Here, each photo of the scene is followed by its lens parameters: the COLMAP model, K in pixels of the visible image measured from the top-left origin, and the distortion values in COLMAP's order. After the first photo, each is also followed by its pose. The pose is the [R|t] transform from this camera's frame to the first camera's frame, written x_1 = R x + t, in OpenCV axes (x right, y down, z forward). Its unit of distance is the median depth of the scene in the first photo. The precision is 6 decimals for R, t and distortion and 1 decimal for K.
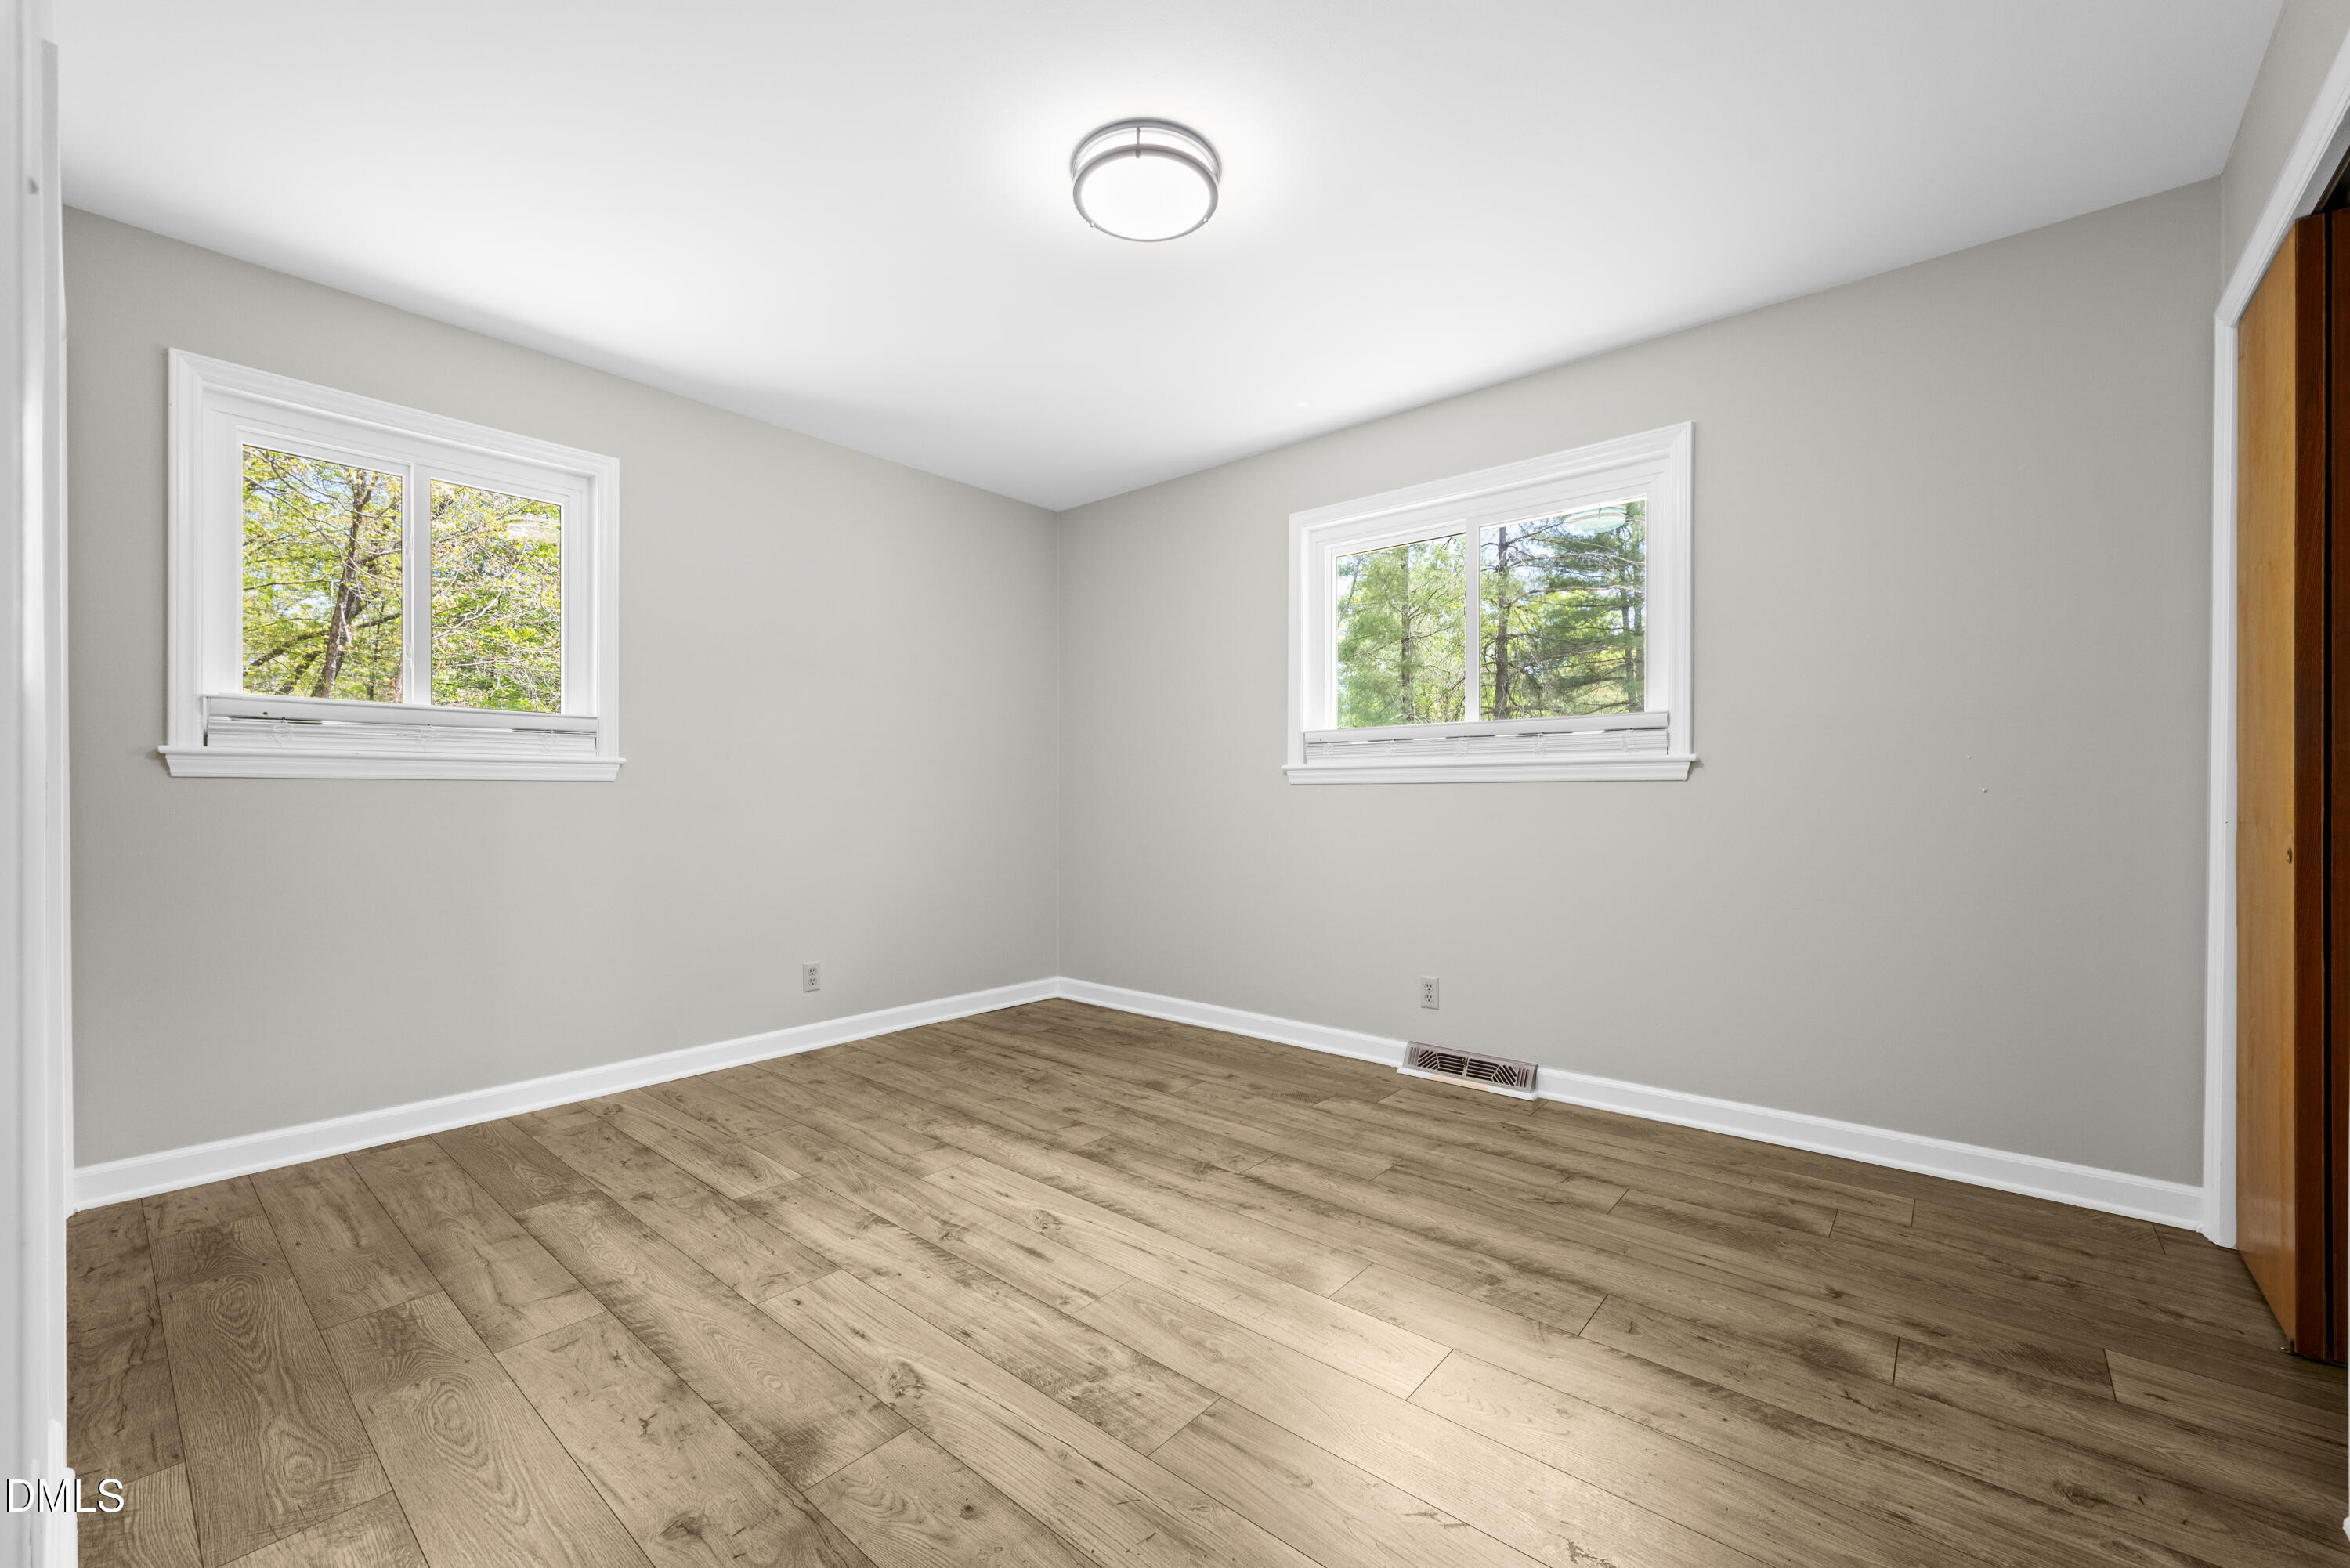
lens RADIAL K [[943.6, 0, 1160.9], [0, 943.6, 795.5], [0, 0, 1]] dist [-0.000632, -0.000196]
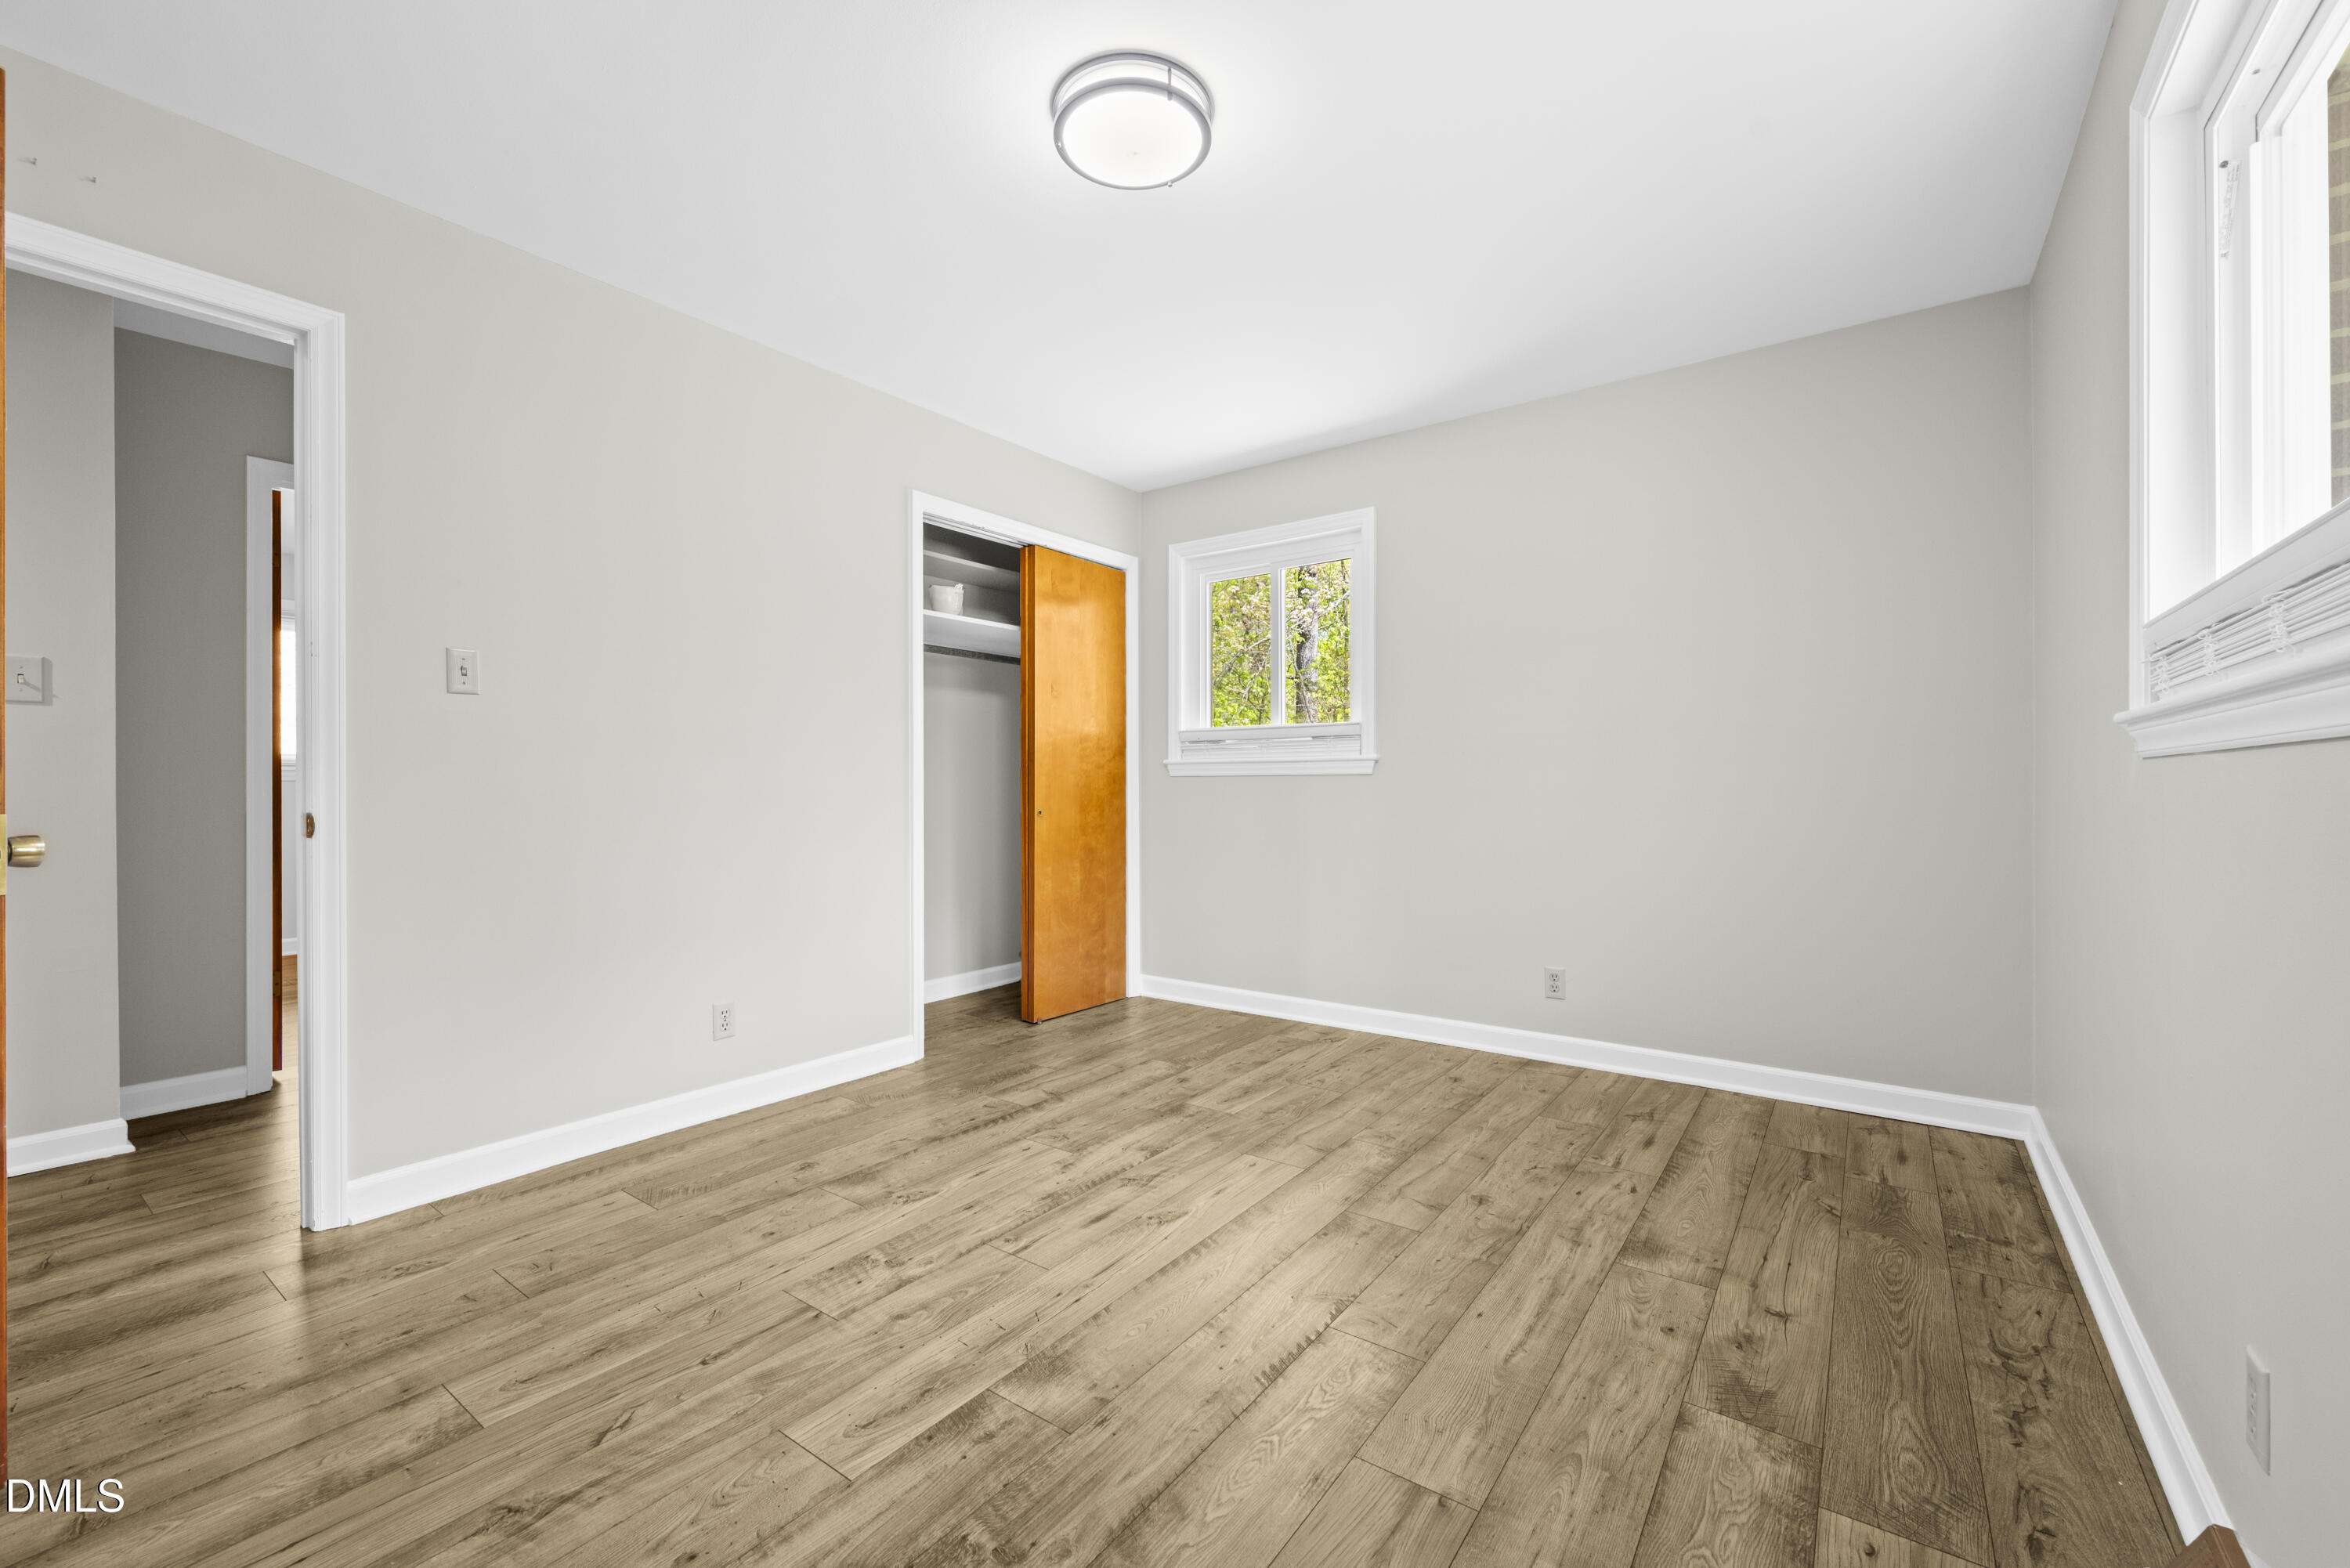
lens RADIAL K [[943.6, 0, 1175.6], [0, 943.6, 784.4], [0, 0, 1]] dist [-0.000632, -0.000196]
pose [[0.084379, -0.000486, -0.996434, 0.782624], [0.001896, 0.999998, -0.000327, -0.004849], [0.996432, -0.001862, 0.084380, 0.833354]]
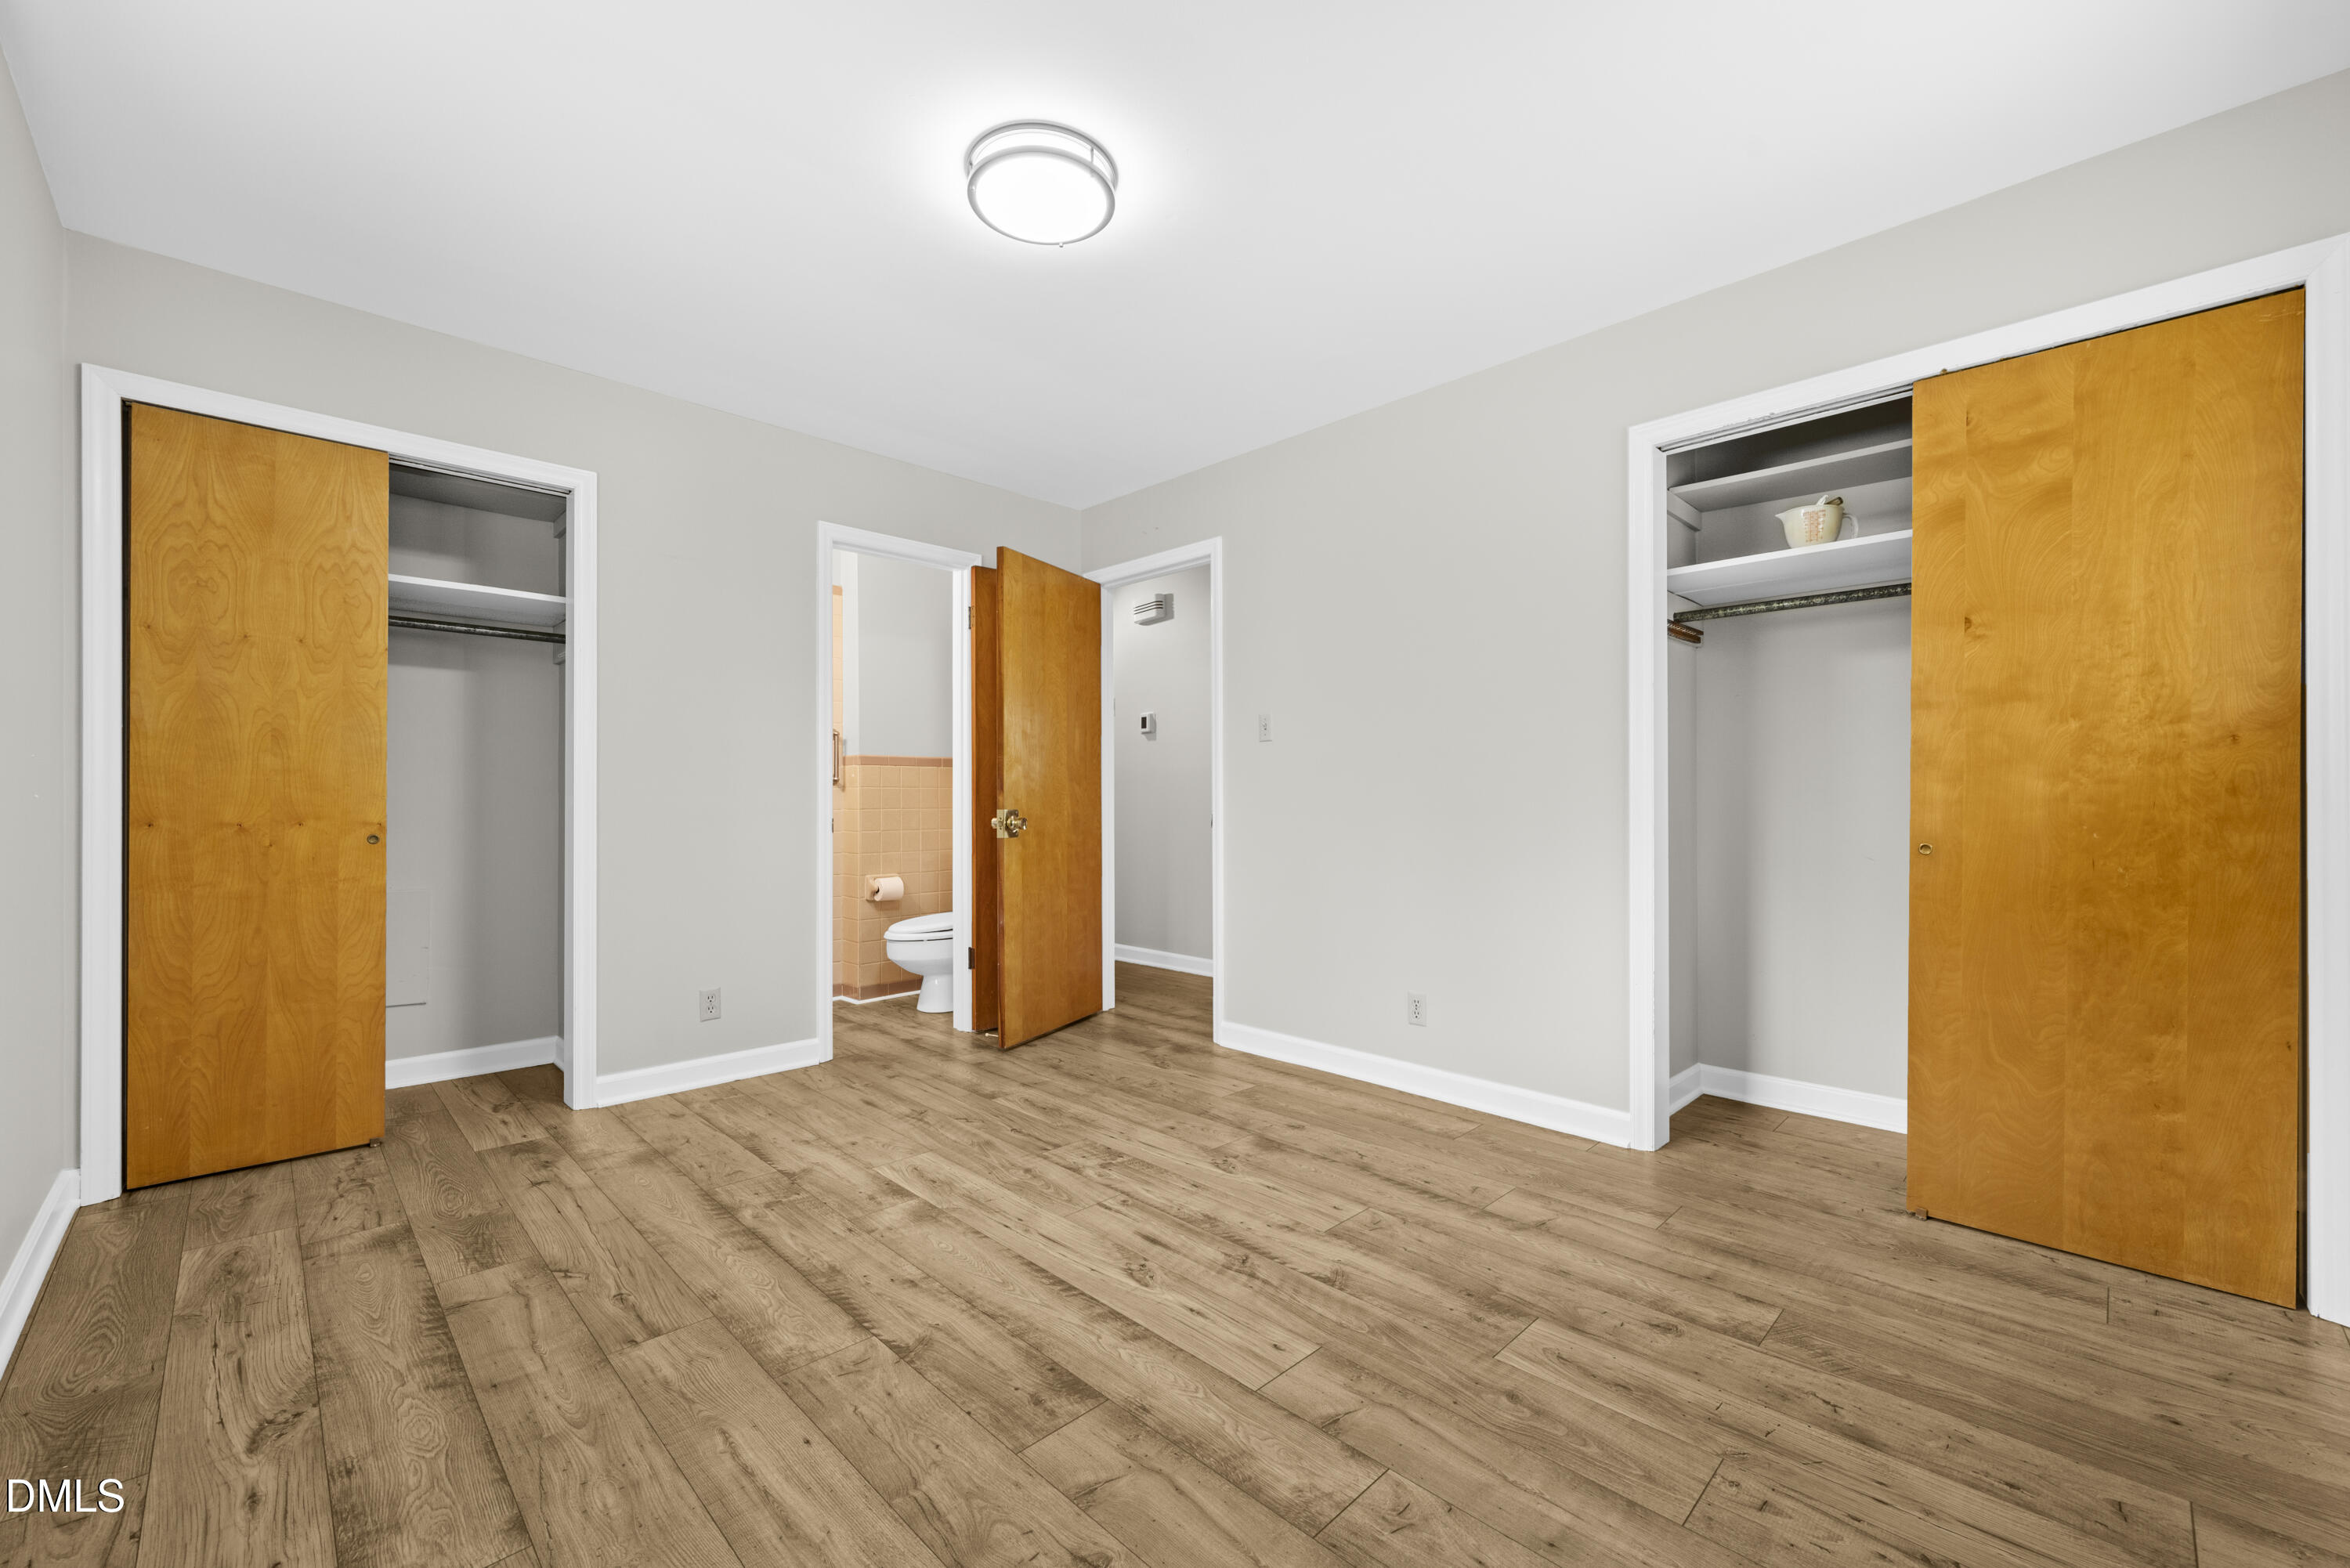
lens RADIAL K [[943.6, 0, 1176.6], [0, 943.6, 786.1], [0, 0, 1]] dist [-0.000632, -0.000196]
pose [[-0.997621, 0.001362, 0.068918, -0.196211], [0.000411, 0.999905, -0.013809, -0.003934], [-0.068930, -0.013748, -0.997527, 1.713201]]
